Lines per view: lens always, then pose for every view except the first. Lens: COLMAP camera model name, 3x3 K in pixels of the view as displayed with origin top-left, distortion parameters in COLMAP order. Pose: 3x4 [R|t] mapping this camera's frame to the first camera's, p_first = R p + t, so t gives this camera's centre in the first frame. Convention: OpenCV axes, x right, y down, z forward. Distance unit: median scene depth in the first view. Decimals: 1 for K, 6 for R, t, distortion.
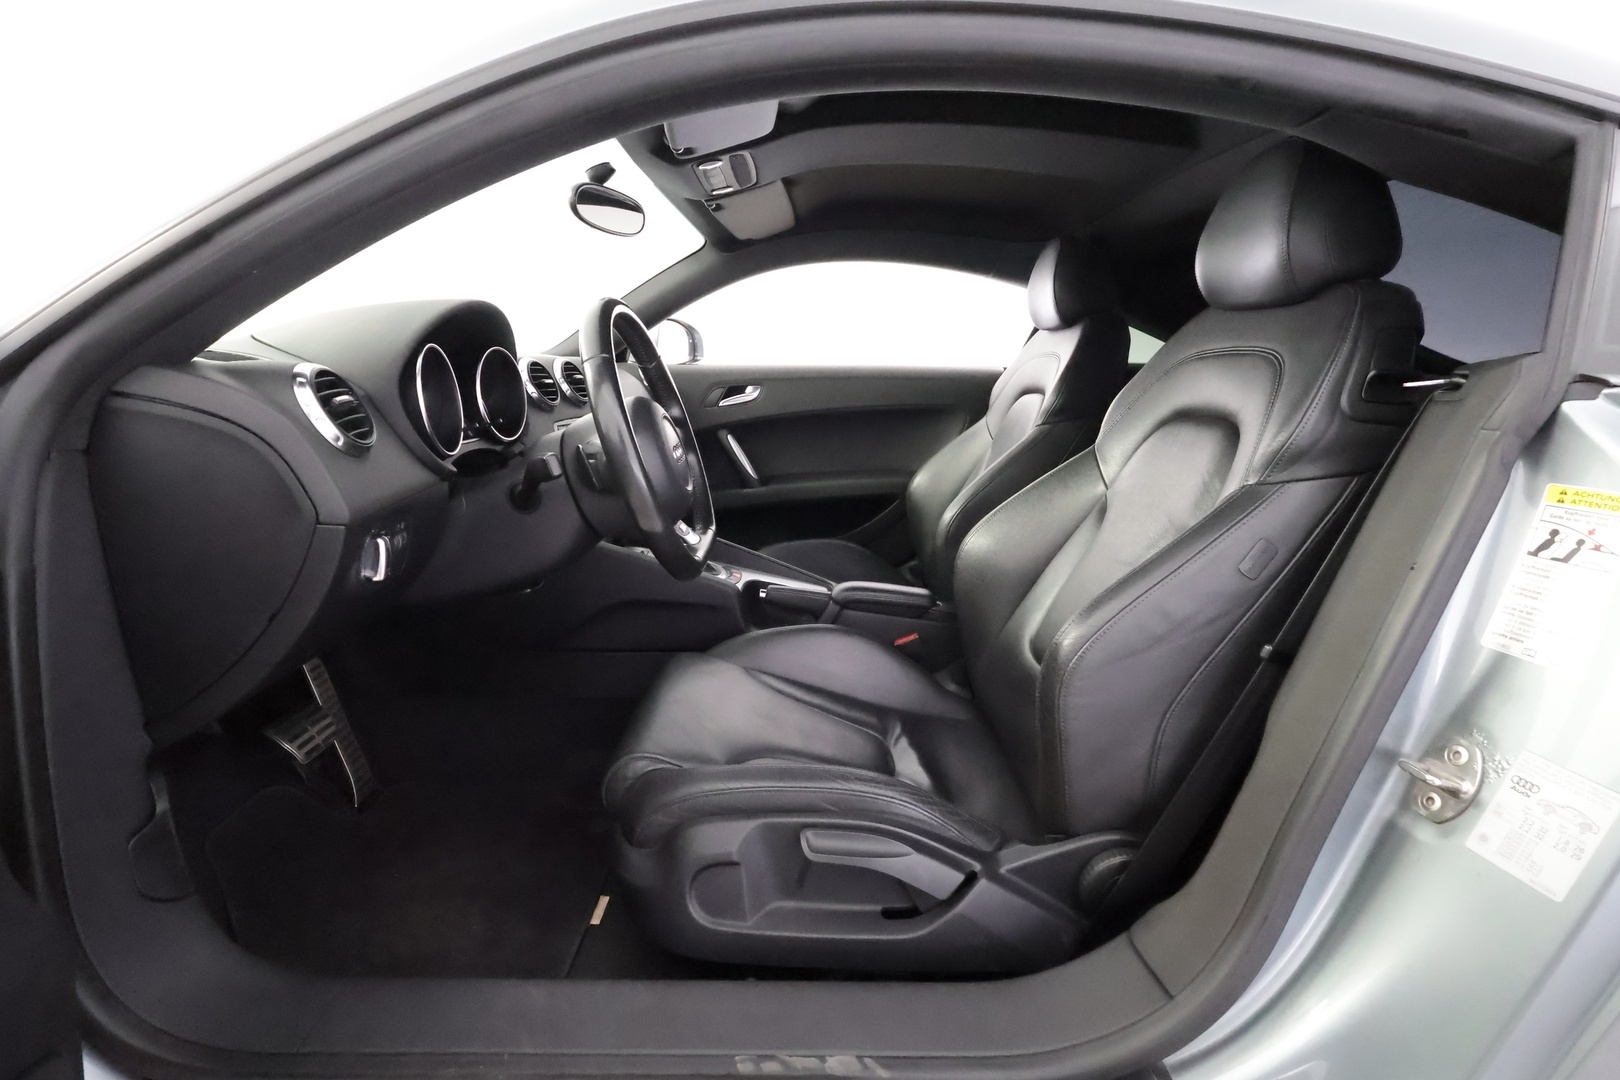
lens RADIAL K [[766.2, 0, 810.0], [0, 766.2, 540.0], [0, 0, 1]] dist [-0.000518, 0.000127]
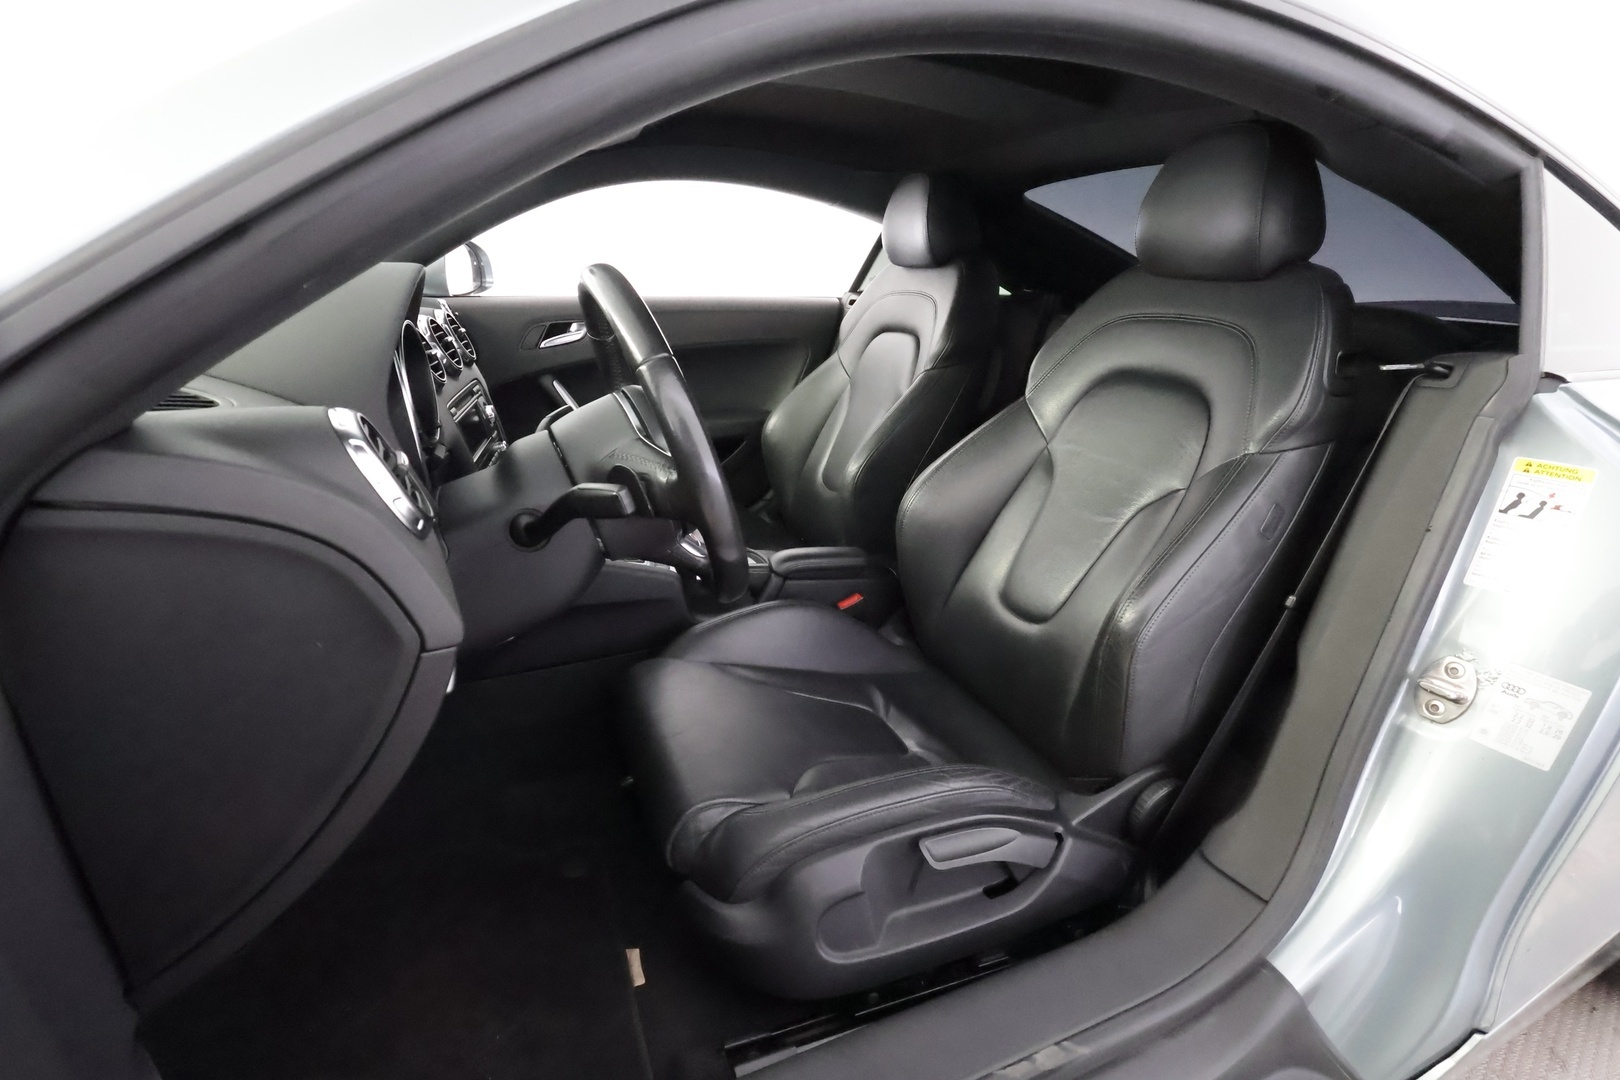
lens RADIAL K [[766.2, 0, 810.0], [0, 766.2, 540.0], [0, 0, 1]] dist [-0.000518, 0.000127]
pose [[0.916631, -0.127146, 0.378974, -0.458218], [0.076700, 0.986393, 0.145419, -0.154994], [-0.392306, -0.104229, 0.913910, 0.196792]]
